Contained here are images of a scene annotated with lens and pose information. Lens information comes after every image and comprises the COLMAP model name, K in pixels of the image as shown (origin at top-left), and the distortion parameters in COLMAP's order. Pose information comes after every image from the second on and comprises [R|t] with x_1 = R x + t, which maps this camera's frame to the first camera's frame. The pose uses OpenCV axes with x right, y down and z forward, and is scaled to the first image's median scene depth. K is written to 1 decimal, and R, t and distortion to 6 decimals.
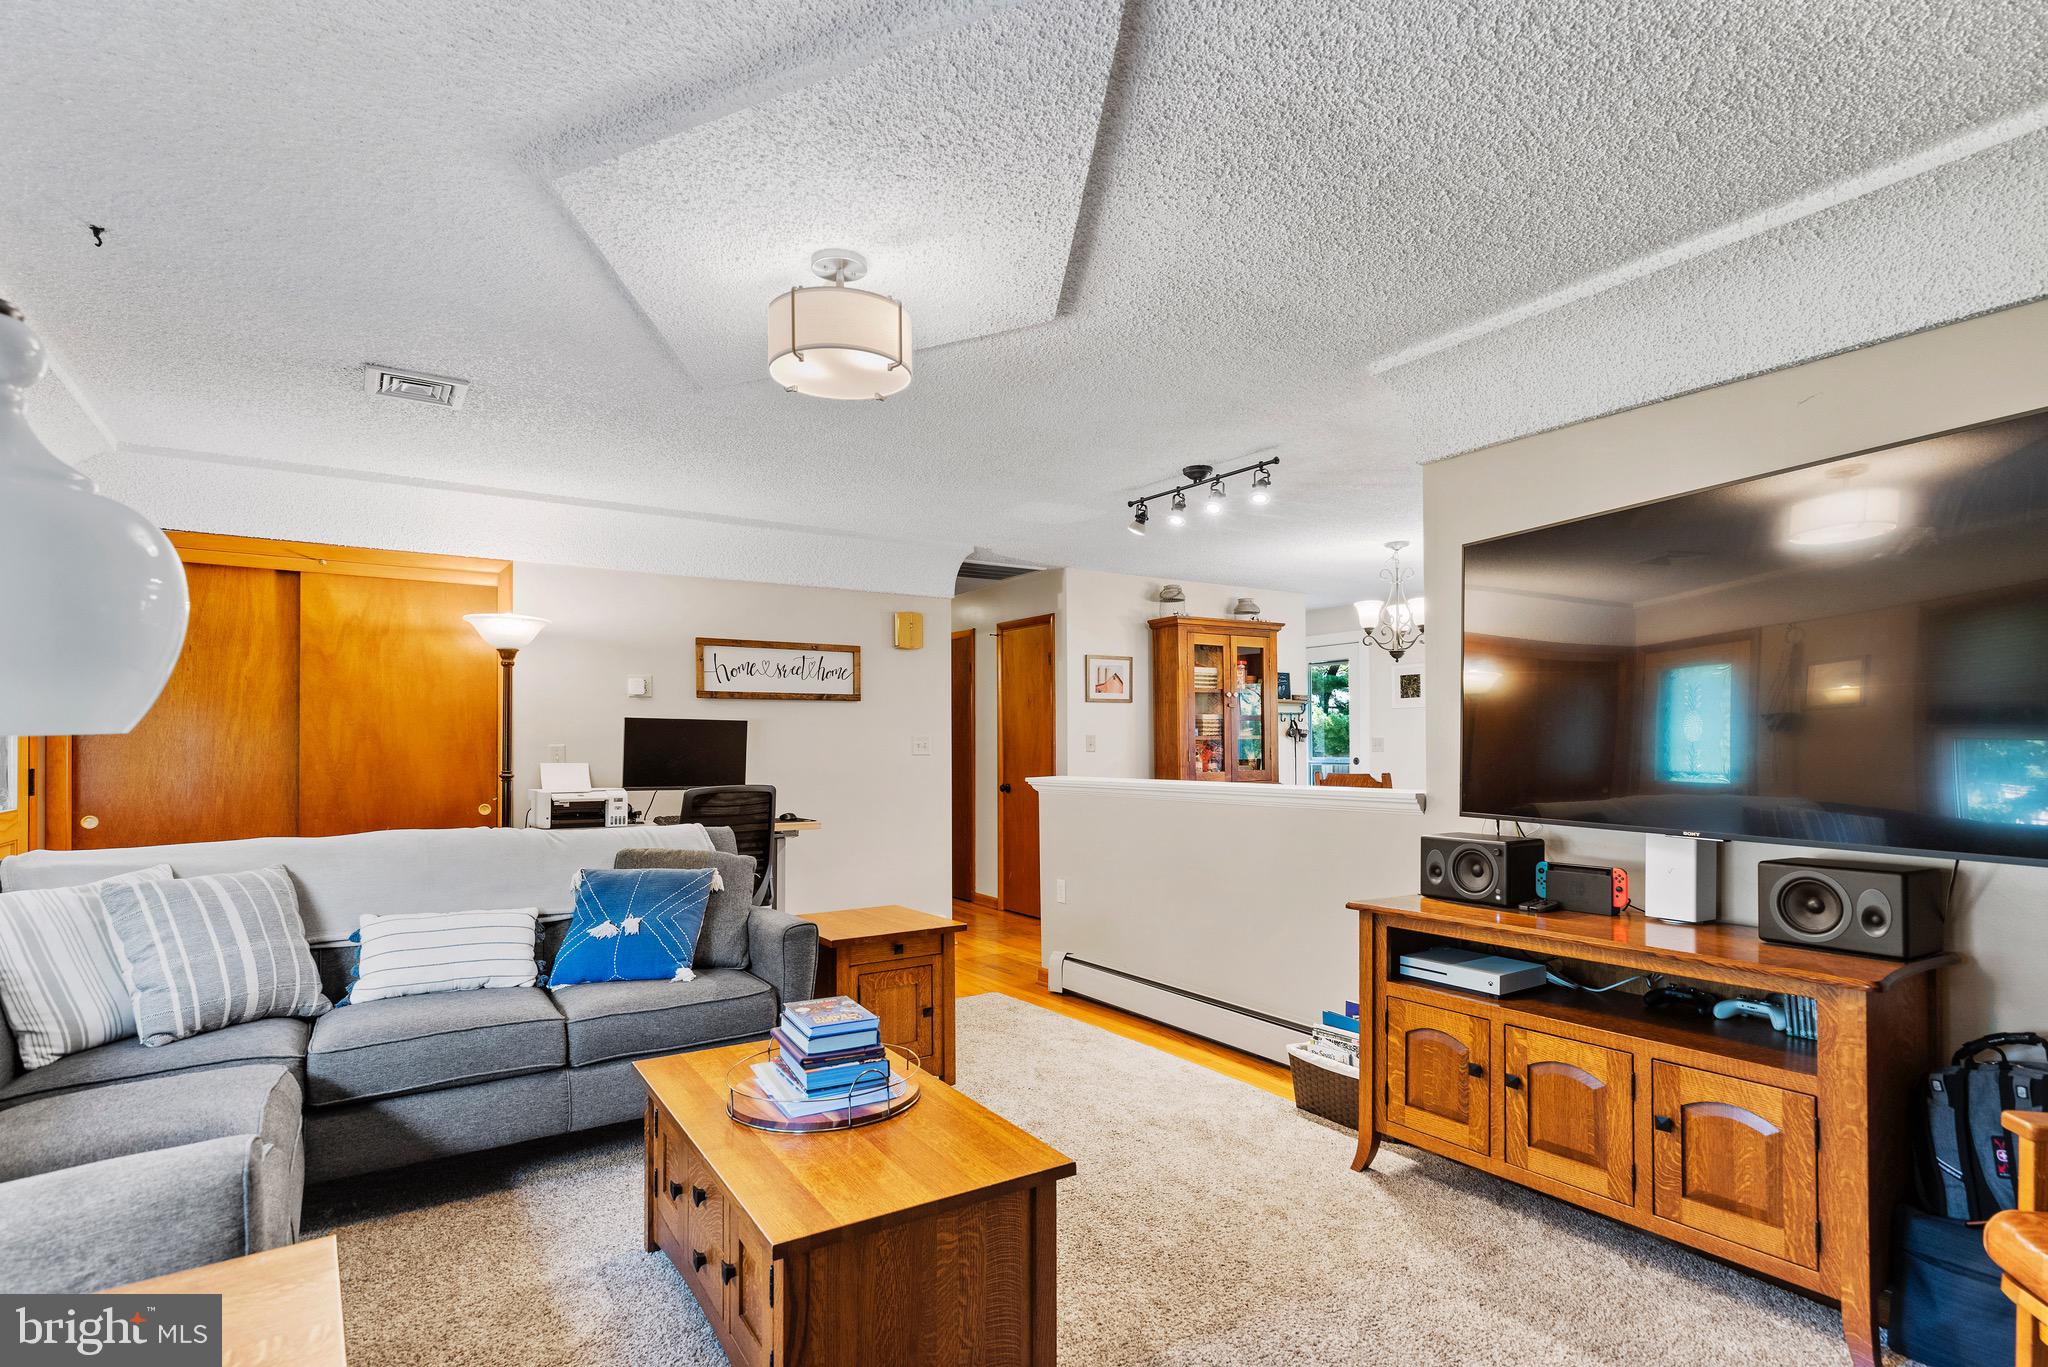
lens RADIAL K [[1020.2, 0, 1039.8], [0, 1020.2, 730.1], [0, 0, 1]] dist [0.001187, -0.000658]
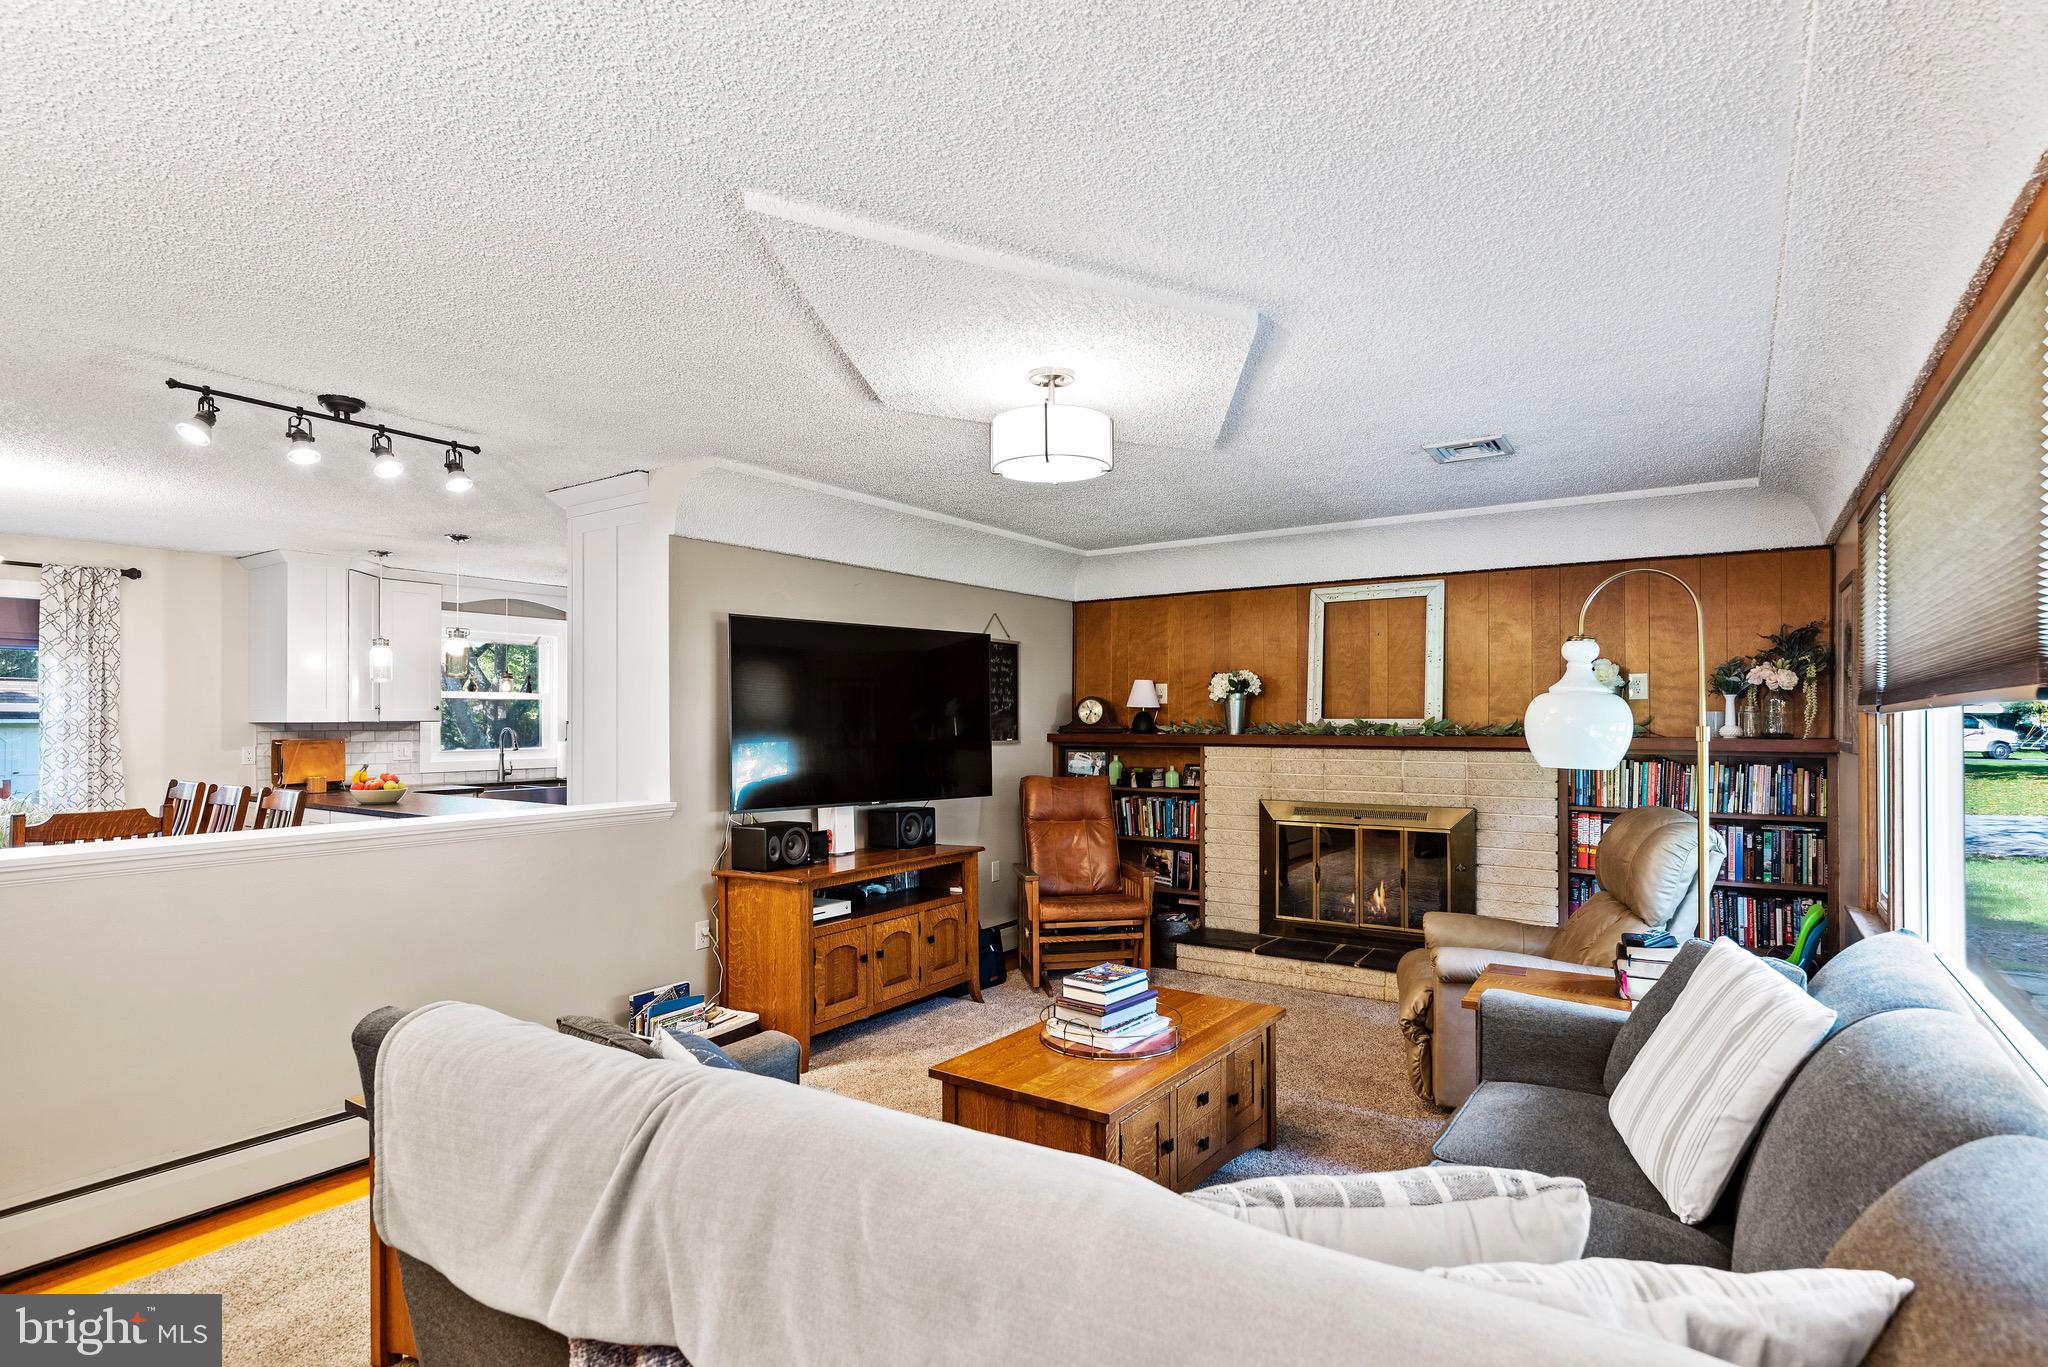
lens RADIAL K [[1020.2, 0, 1028.5], [0, 1020.2, 727.7], [0, 0, 1]] dist [0.001187, -0.000658]
pose [[-0.361110, 0.000529, 0.932523, -0.616536], [-0.008728, 0.999954, -0.003947, -0.017832], [-0.932482, -0.009564, -0.361089, 0.691883]]
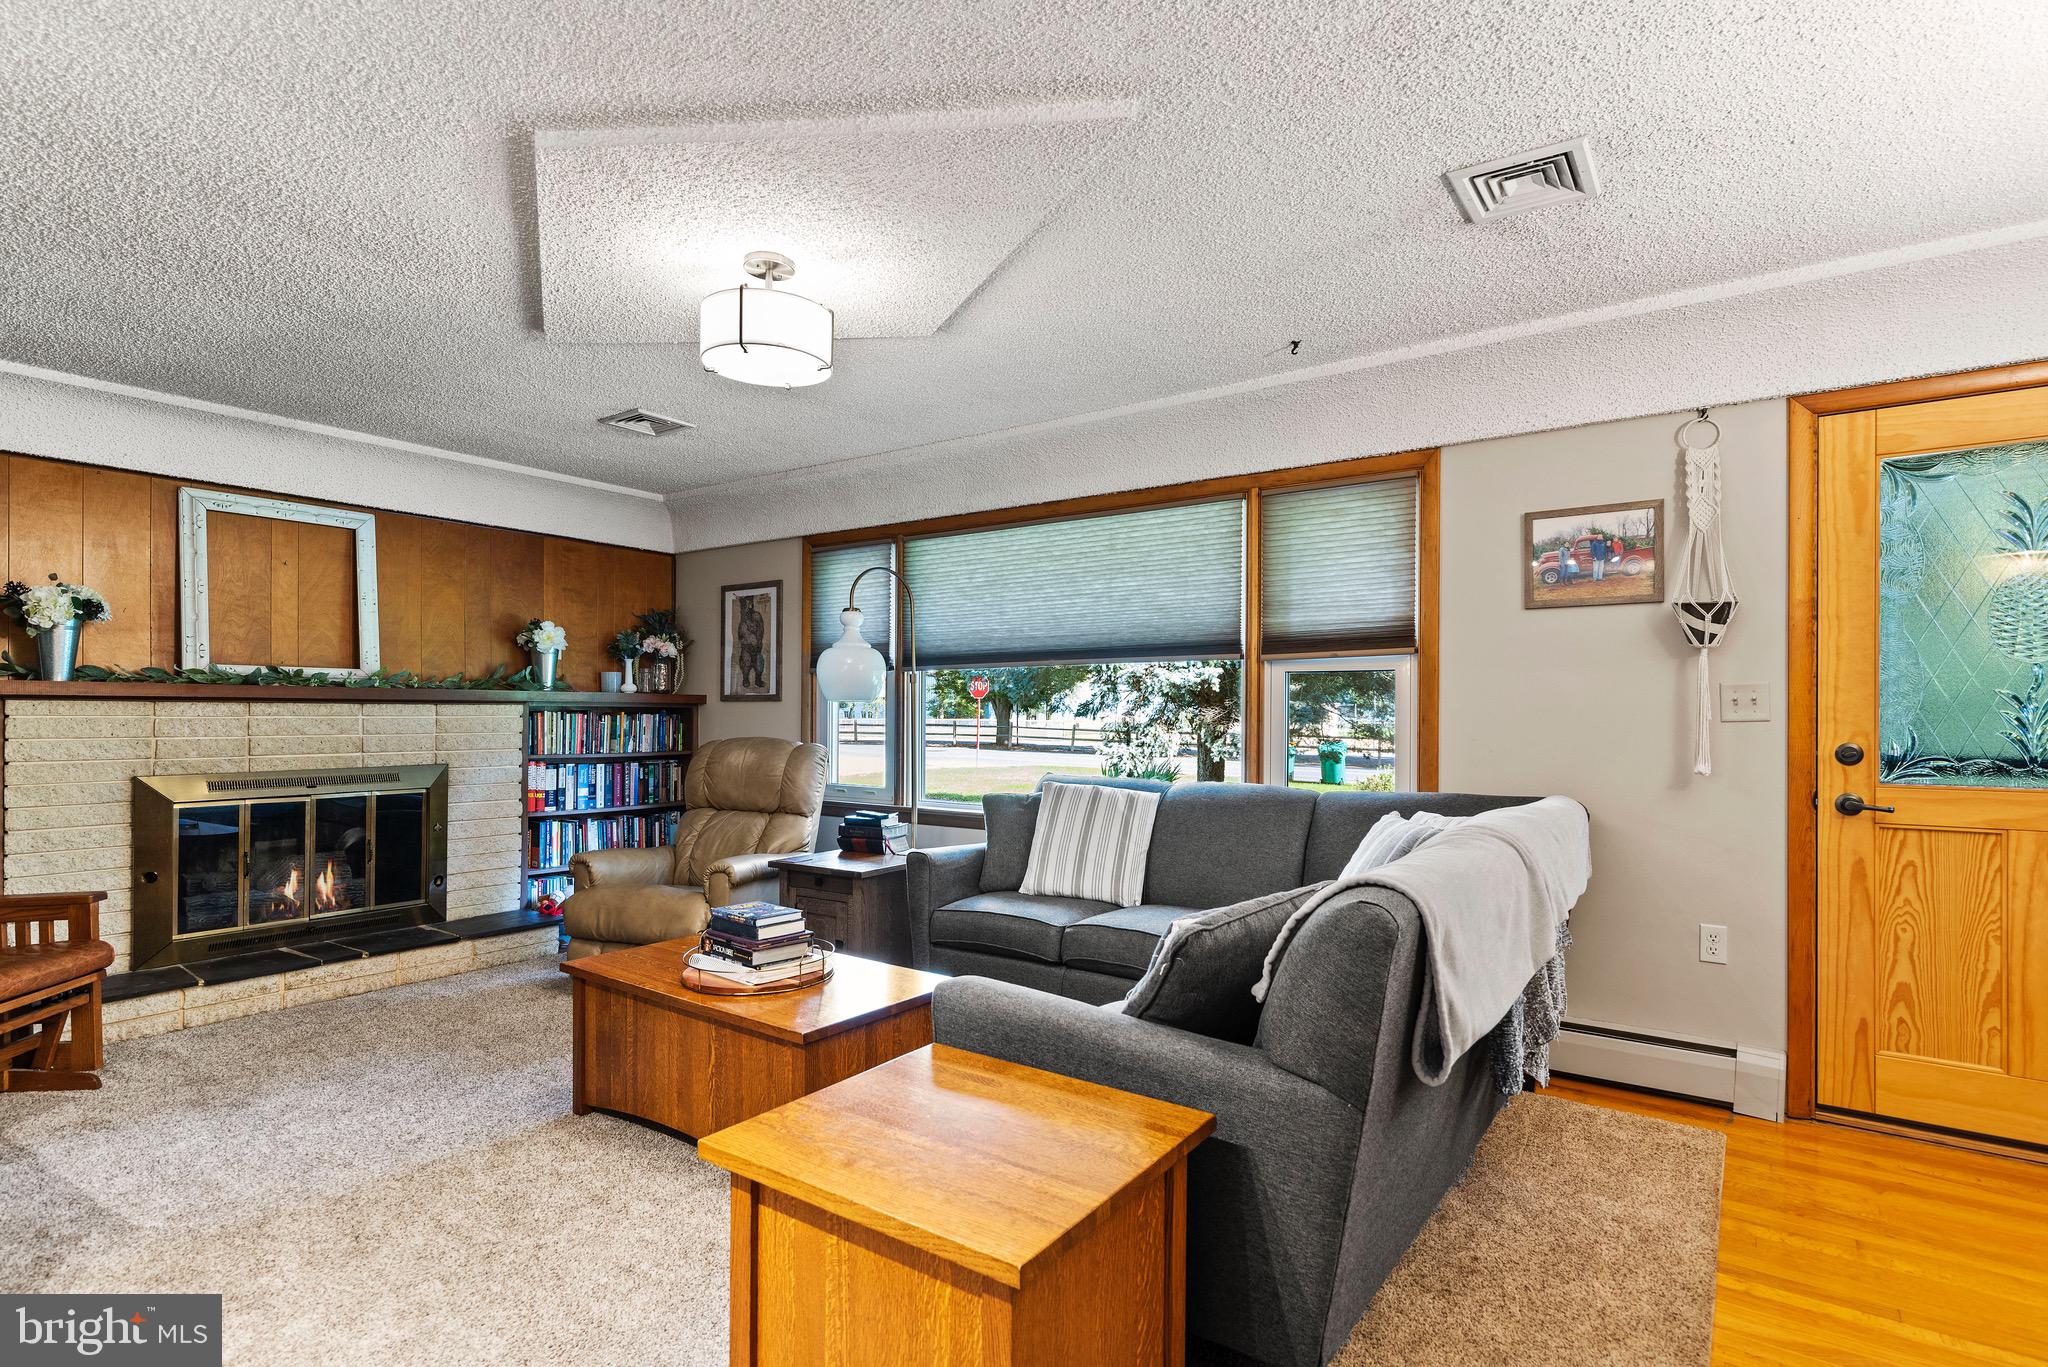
lens RADIAL K [[1020.2, 0, 1058.2], [0, 1020.2, 711.7], [0, 0, 1]] dist [0.001187, -0.000658]
pose [[-0.934123, 0.002768, -0.356941, -0.043756], [0.007341, 0.999907, -0.011458, 0.019215], [0.356877, -0.013324, -0.934057, 1.021981]]
